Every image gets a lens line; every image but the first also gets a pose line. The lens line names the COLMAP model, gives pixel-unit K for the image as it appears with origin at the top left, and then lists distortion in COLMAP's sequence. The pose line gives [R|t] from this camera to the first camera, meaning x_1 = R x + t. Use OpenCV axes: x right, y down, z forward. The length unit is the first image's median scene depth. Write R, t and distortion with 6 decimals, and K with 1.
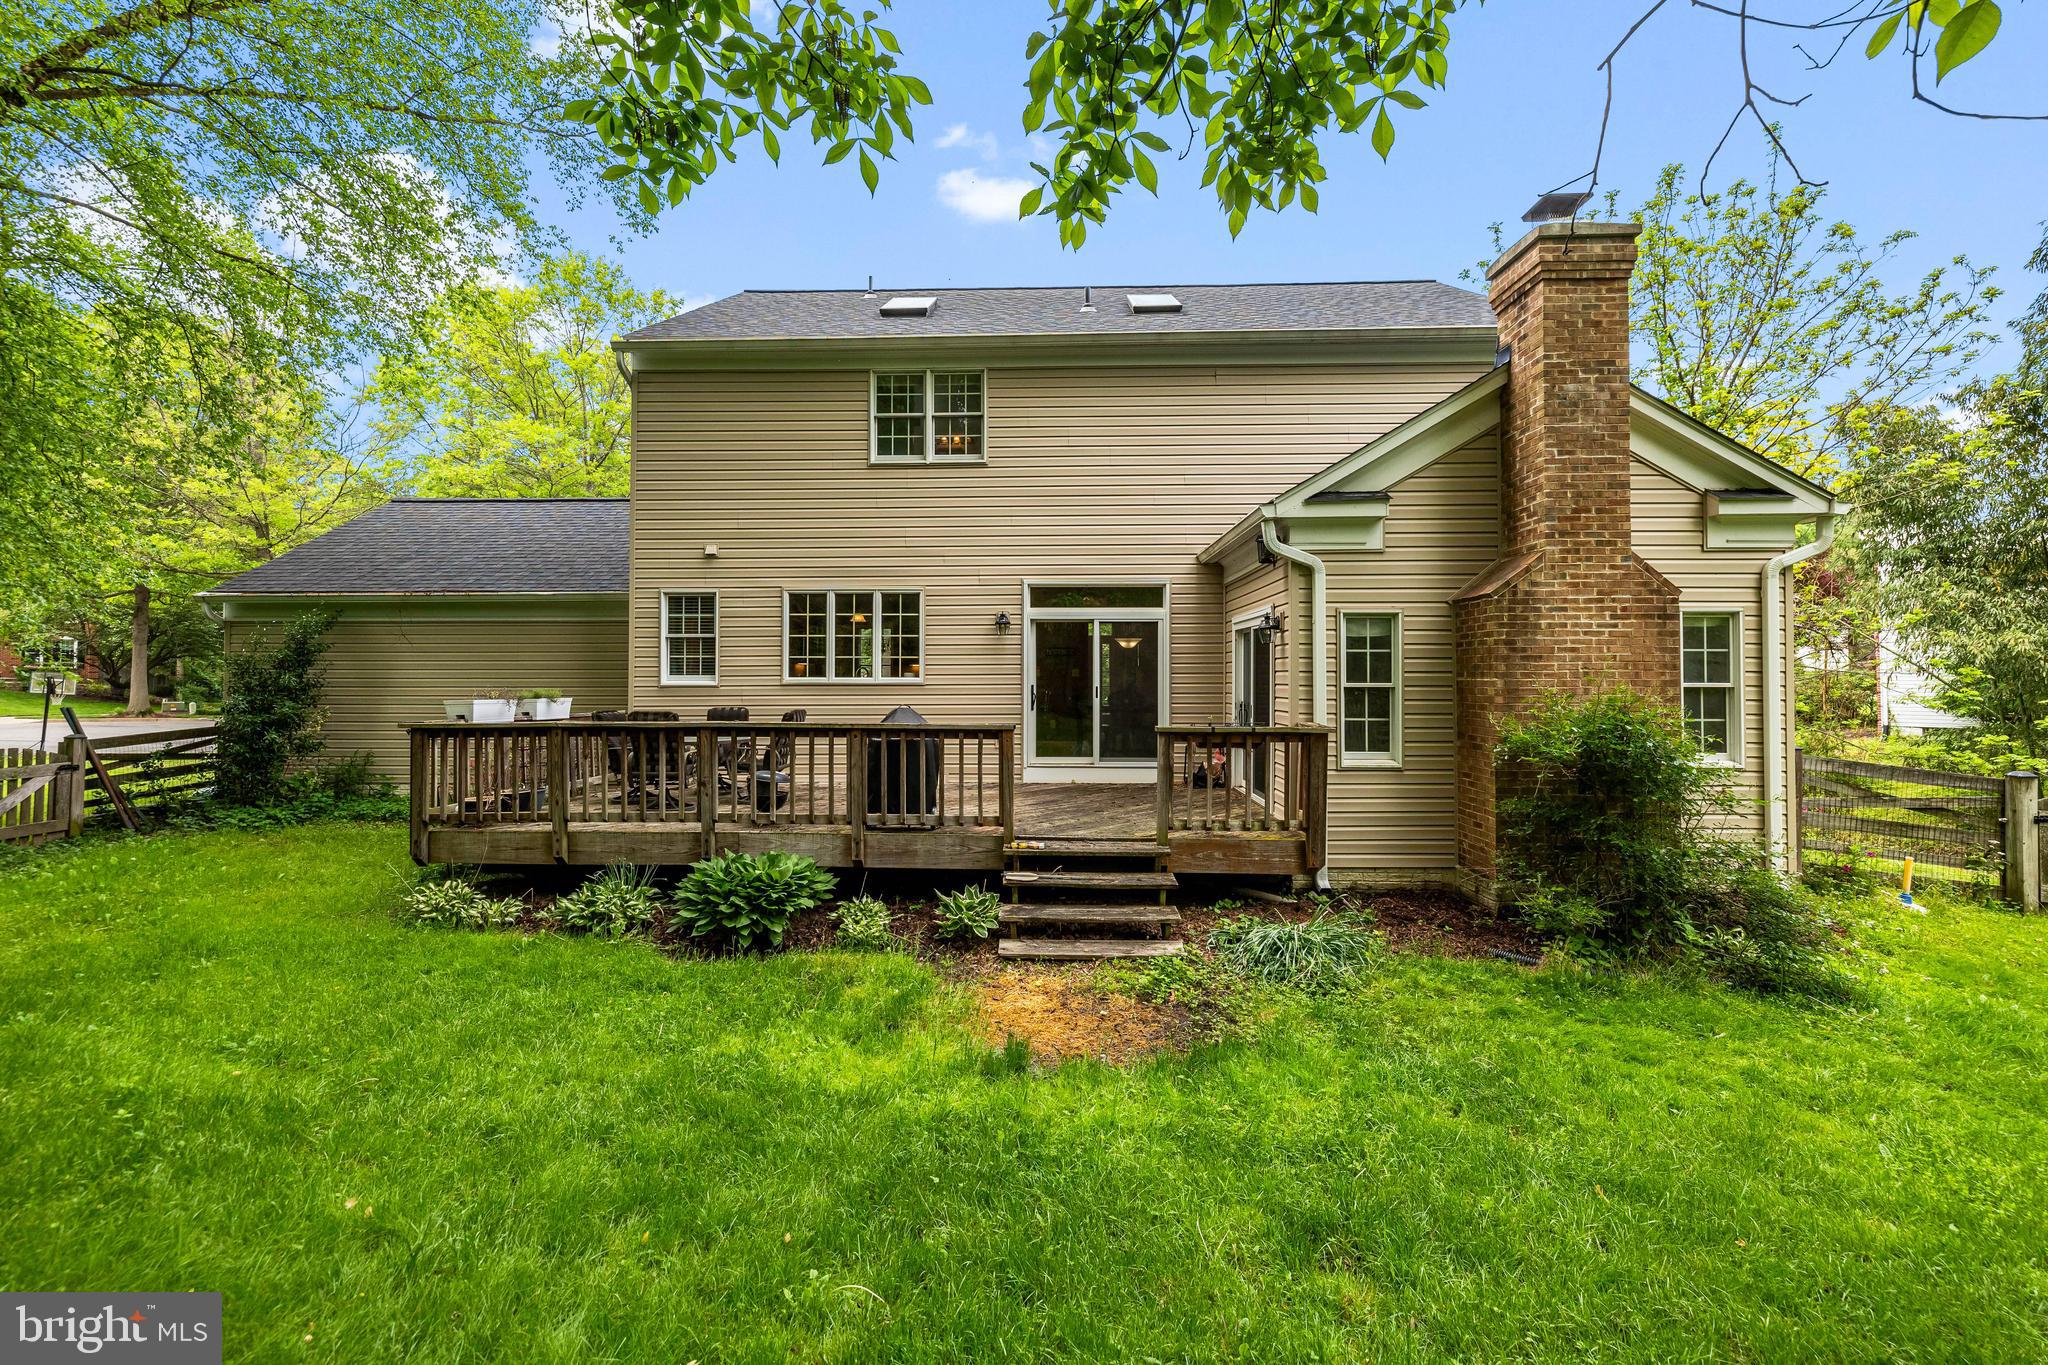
lens RADIAL K [[879.5, 0, 1024.0], [0, 879.5, 682.5], [0, 0, 1]] dist [0.002165, 0.000249]
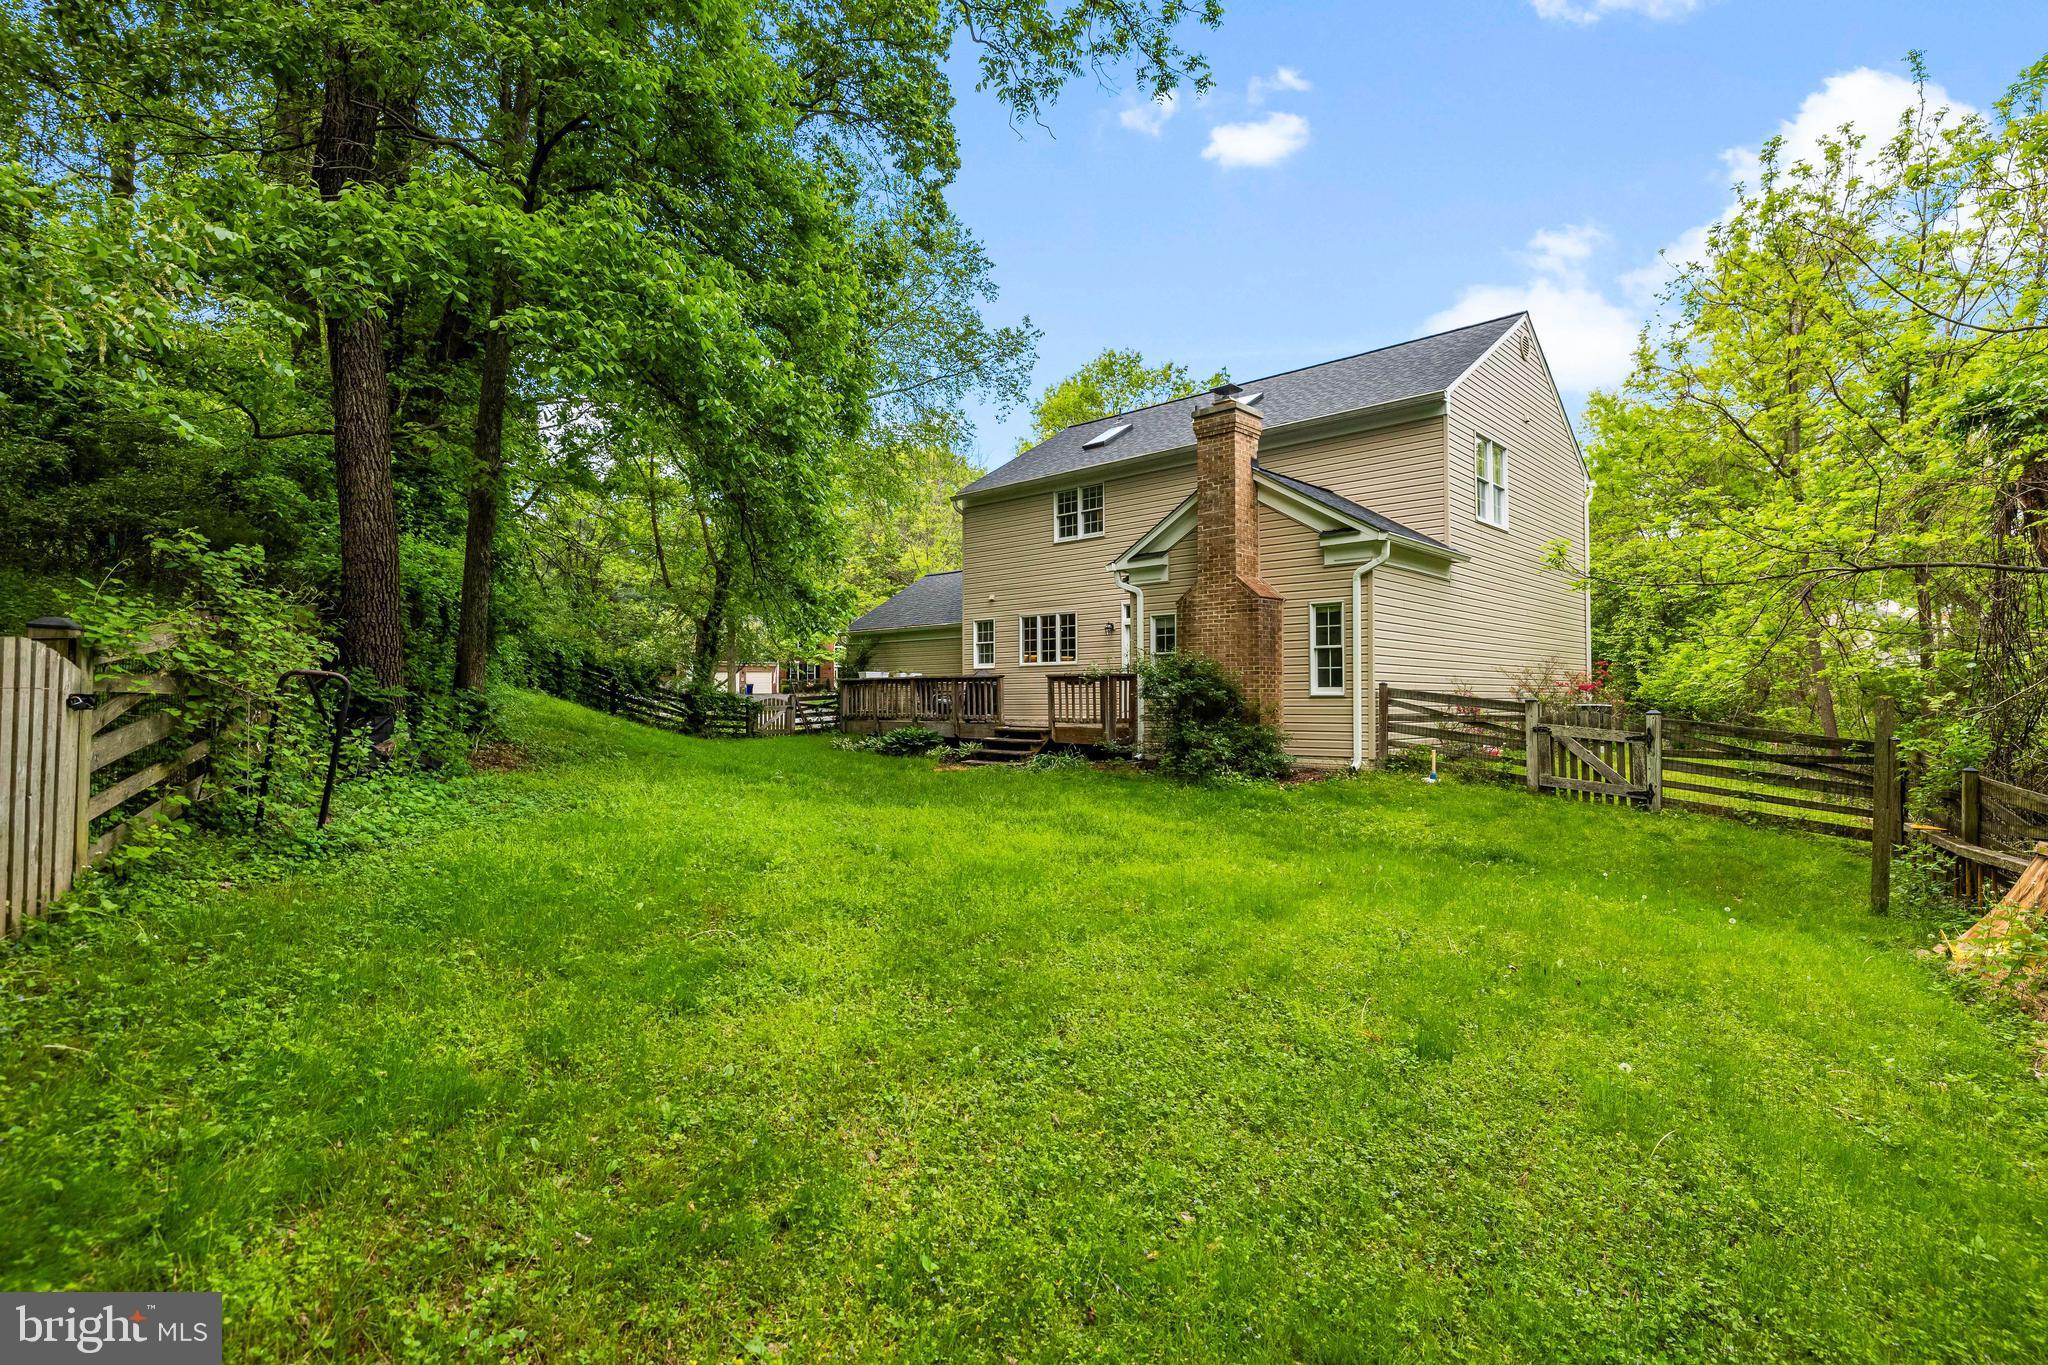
lens RADIAL K [[999.3, 0, 1024.0], [0, 999.3, 682.5], [0, 0, 1]] dist [0.000152, -0.000002]
pose [[0.748087, -0.013794, -0.663457, 1.135853], [0.002954, 0.999843, -0.017457, 0.072812], [0.663594, 0.011100, 0.748011, -0.573283]]
